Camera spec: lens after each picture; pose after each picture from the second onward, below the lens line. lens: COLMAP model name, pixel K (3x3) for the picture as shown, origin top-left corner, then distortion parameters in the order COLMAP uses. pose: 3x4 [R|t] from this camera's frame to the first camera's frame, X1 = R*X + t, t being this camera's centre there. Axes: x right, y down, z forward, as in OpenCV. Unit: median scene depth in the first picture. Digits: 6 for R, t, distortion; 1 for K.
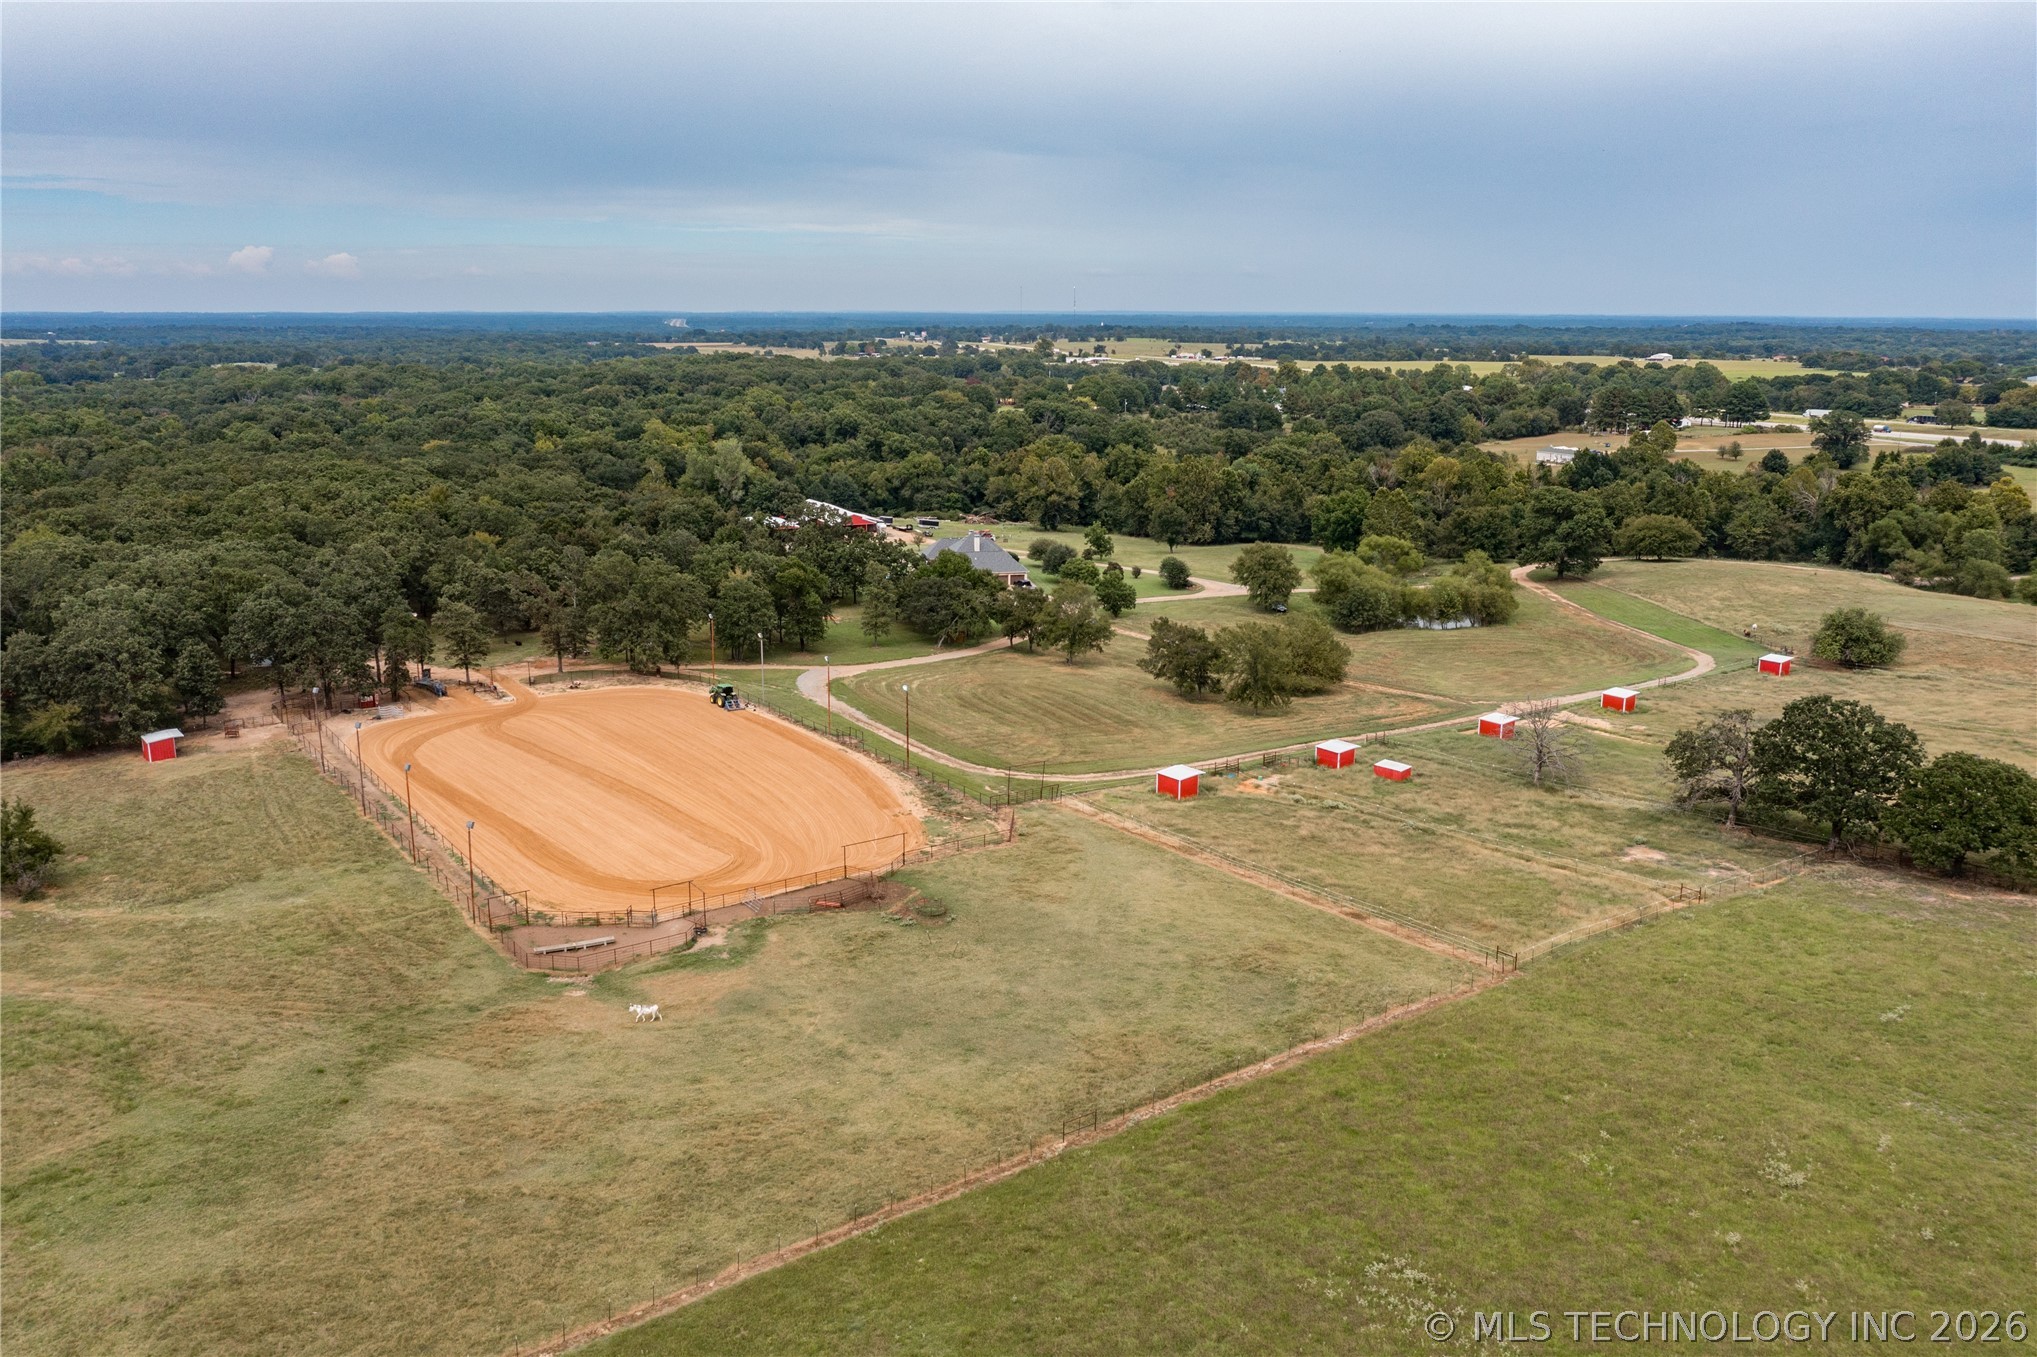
lens RADIAL K [[1594.1, 0, 1018.7], [0, 1594.1, 638.6], [0, 0, 1]] dist [-0.028757, -0.002774]
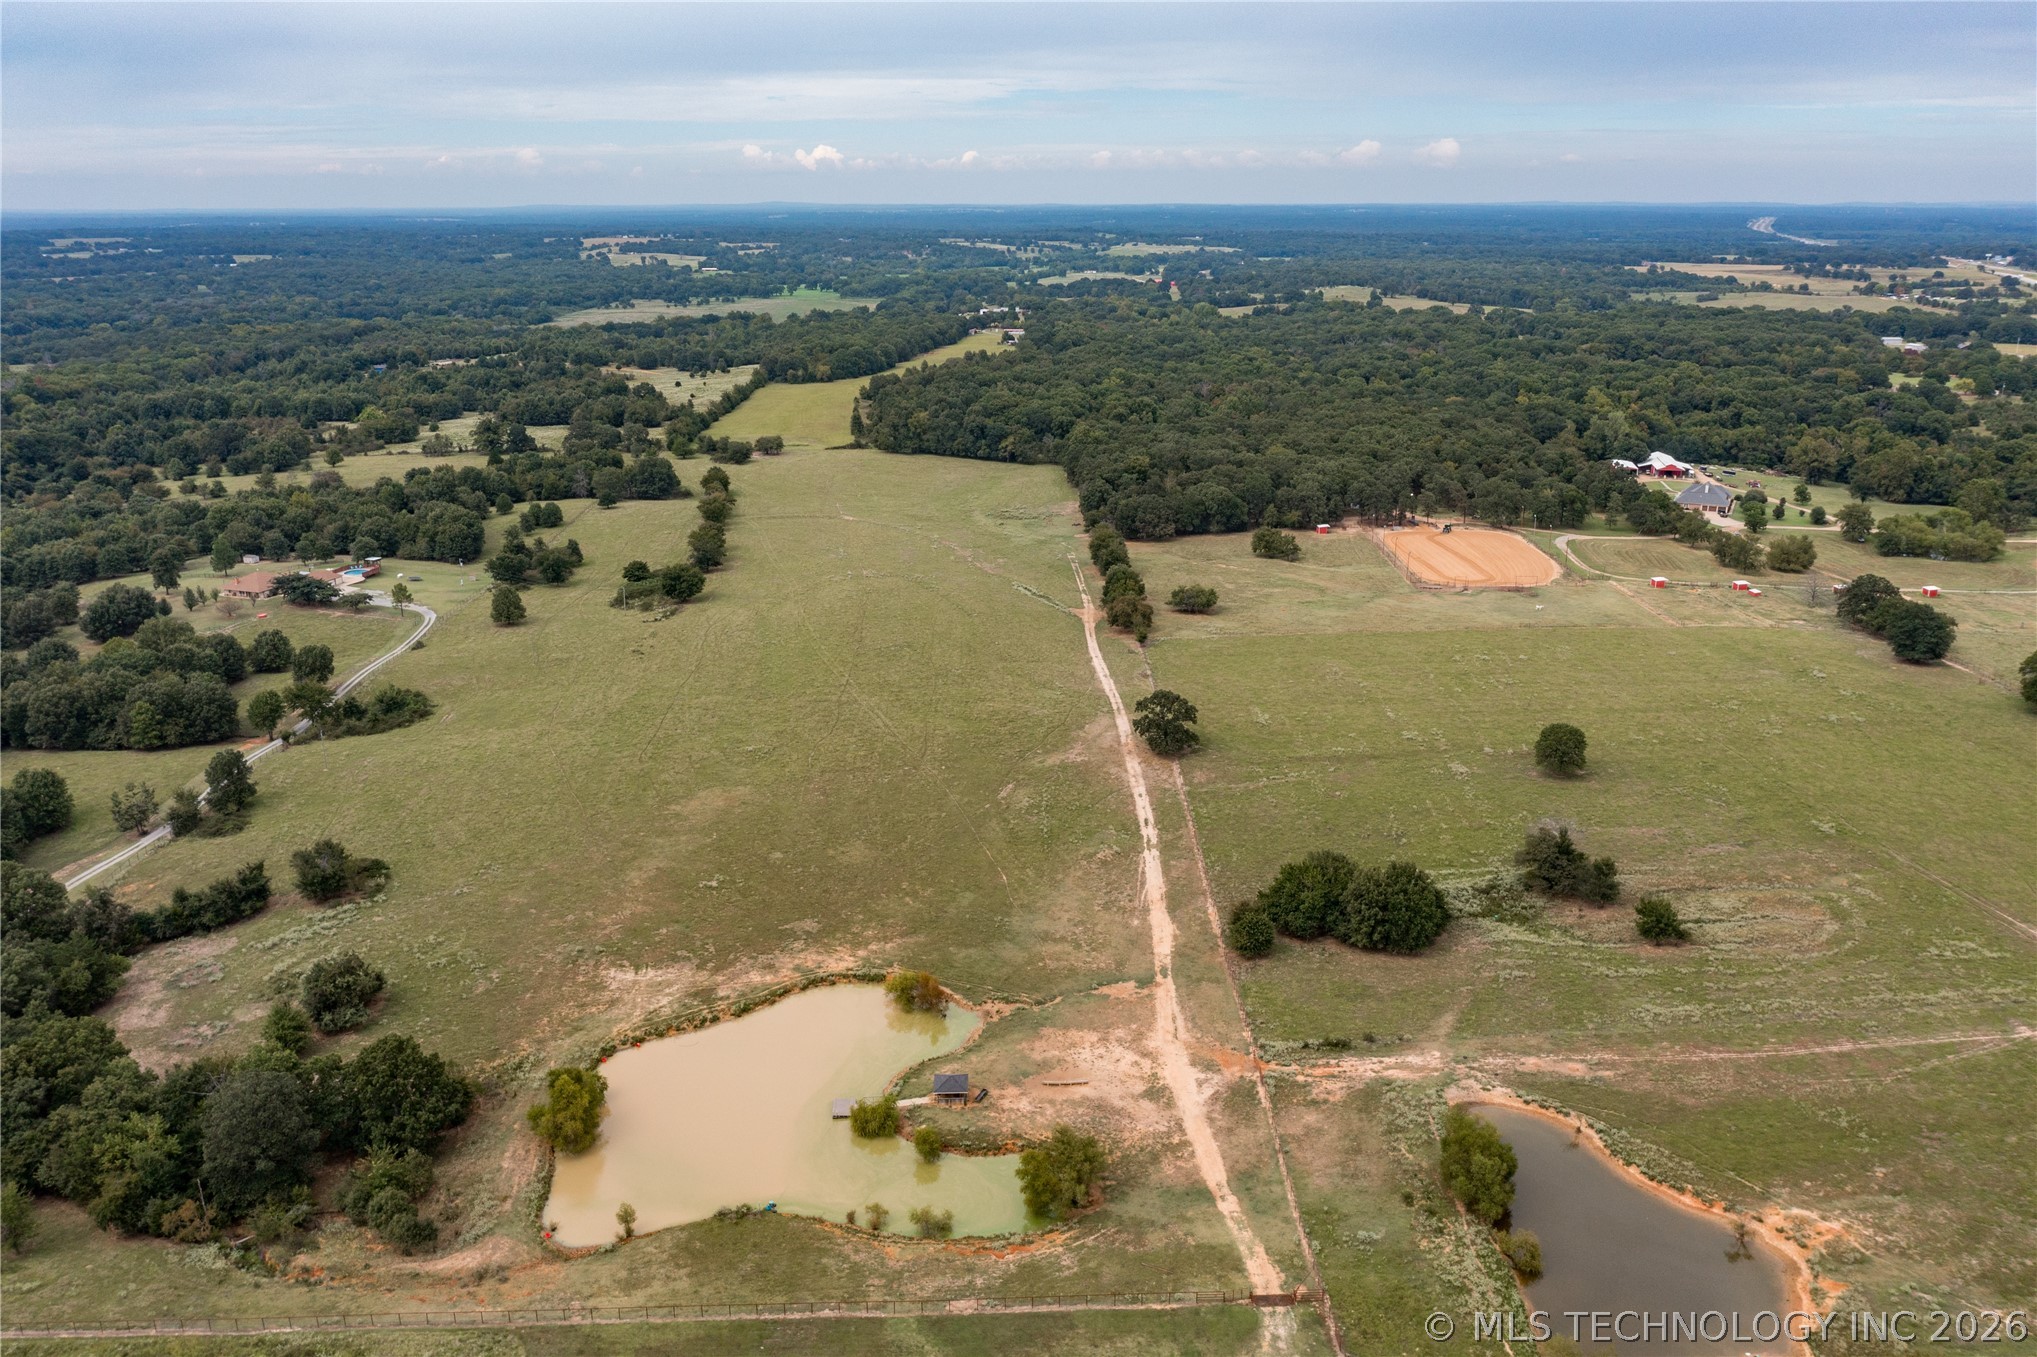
lens RADIAL K [[1596.3, 0, 1018.5], [0, 1596.3, 678.5], [0, 0, 1]] dist [-0.030009, 0.000636]
pose [[0.800993, 0.165766, -0.575266, 0.761577], [-0.112803, 0.985480, 0.126905, 0.027455], [0.587950, -0.036758, 0.808062, -1.746561]]
